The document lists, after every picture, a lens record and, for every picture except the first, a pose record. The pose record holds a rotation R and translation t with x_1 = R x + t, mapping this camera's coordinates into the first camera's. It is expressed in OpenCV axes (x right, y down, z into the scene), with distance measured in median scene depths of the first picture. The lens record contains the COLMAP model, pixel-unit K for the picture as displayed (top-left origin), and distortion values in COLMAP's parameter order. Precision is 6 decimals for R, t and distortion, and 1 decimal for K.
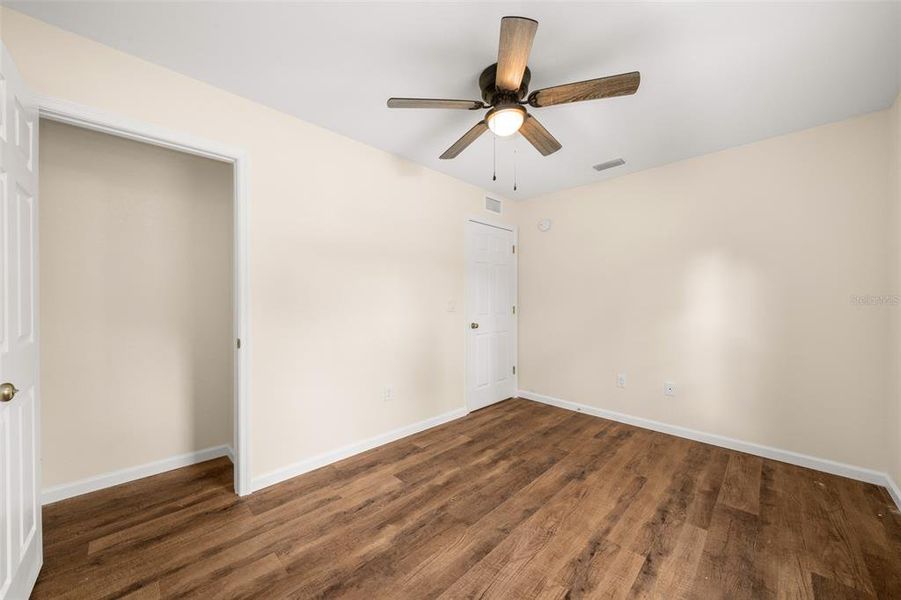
lens RADIAL K [[338.3, 0, 450.5], [0, 338.3, 300.0], [0, 0, 1]] dist [-0.000145, 0.000003]
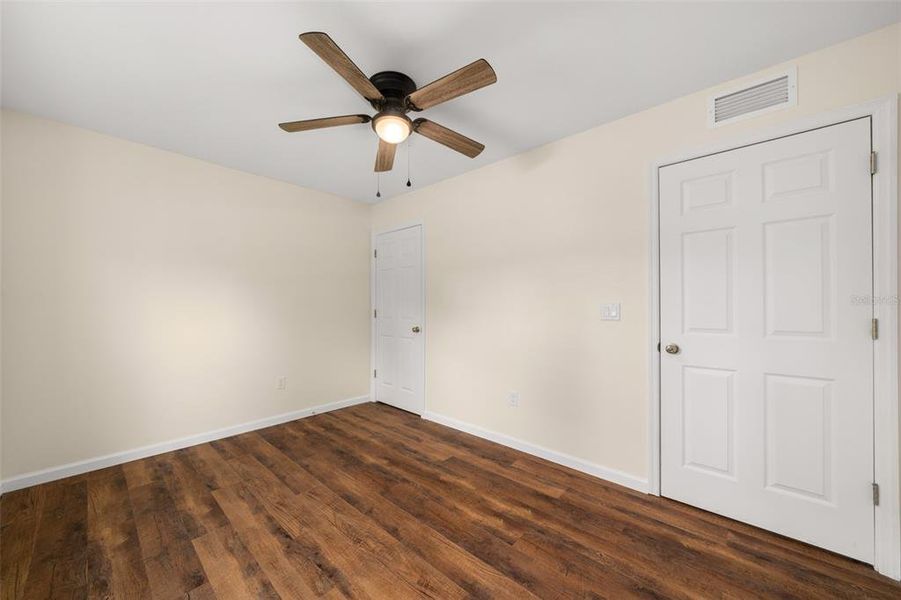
lens RADIAL K [[335.0, 0, 436.2], [0, 335.0, 303.0], [0, 0, 1]] dist [-0.000952, -0.000131]
pose [[0.003326, -0.010140, -0.999943, 1.062816], [0.004701, 0.999938, -0.010124, 0.005452], [0.999983, -0.004667, 0.003374, 1.020739]]
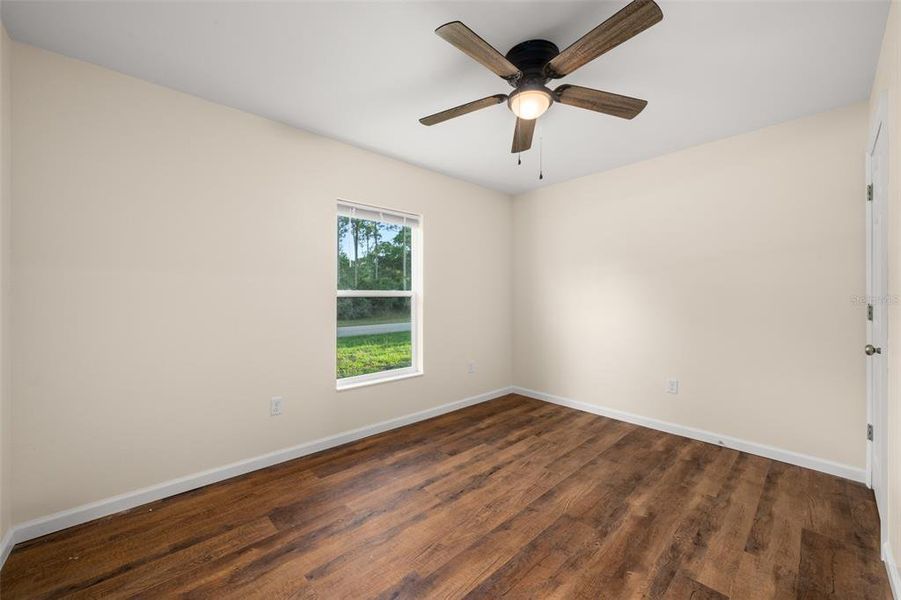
lens RADIAL K [[335.0, 0, 436.2], [0, 335.0, 303.0], [0, 0, 1]] dist [-0.000952, -0.000131]
pose [[-0.995605, -0.004592, 0.093540, 0.305160], [-0.003430, 0.999915, 0.012578, 0.003983], [-0.093590, 0.012201, -0.995536, 1.752132]]
